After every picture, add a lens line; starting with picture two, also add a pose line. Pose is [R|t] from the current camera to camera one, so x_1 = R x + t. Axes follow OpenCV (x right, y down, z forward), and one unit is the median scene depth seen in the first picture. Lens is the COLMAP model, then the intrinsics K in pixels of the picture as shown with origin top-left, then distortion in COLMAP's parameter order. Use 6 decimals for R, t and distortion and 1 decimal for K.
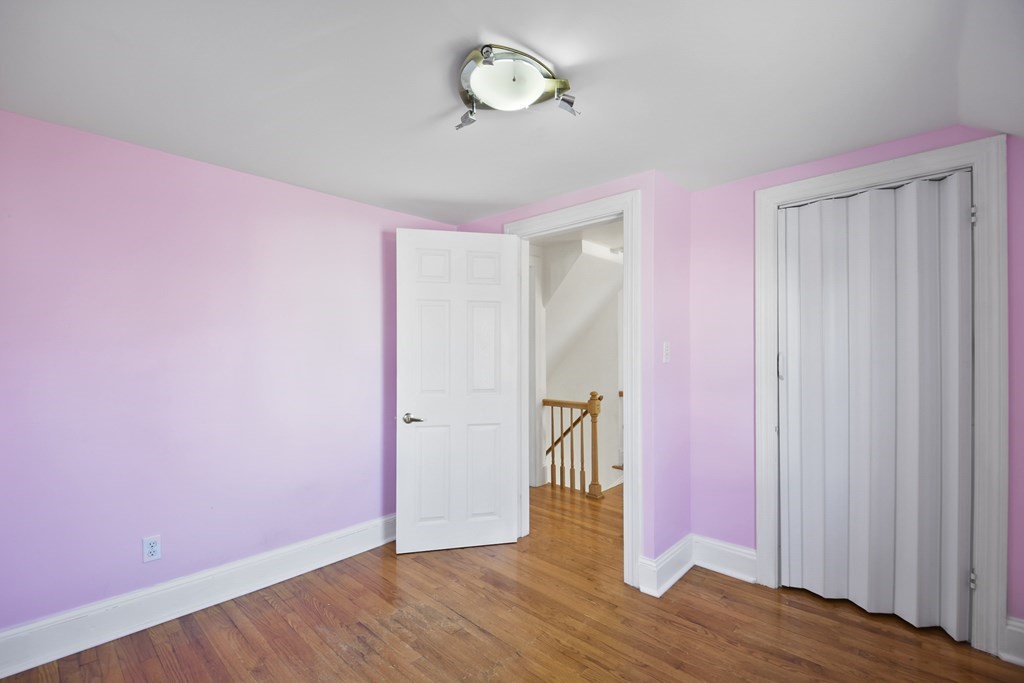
lens RADIAL K [[449.5, 0, 498.1], [0, 449.5, 355.4], [0, 0, 1]] dist [-0.002900, -0.002634]
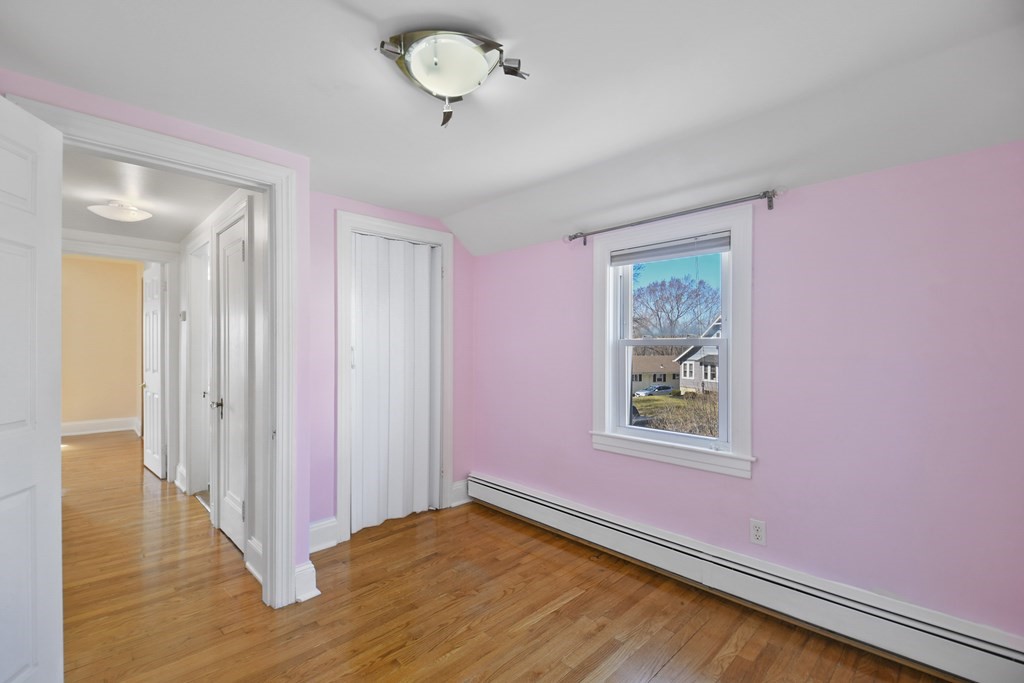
lens RADIAL K [[449.5, 0, 508.8], [0, 449.5, 338.9], [0, 0, 1]] dist [-0.002900, -0.002634]
pose [[0.011471, 0.022617, 0.999678, -0.683835], [0.004417, 0.999733, -0.022669, 0.004583], [-0.999924, 0.004676, 0.011368, 0.615242]]
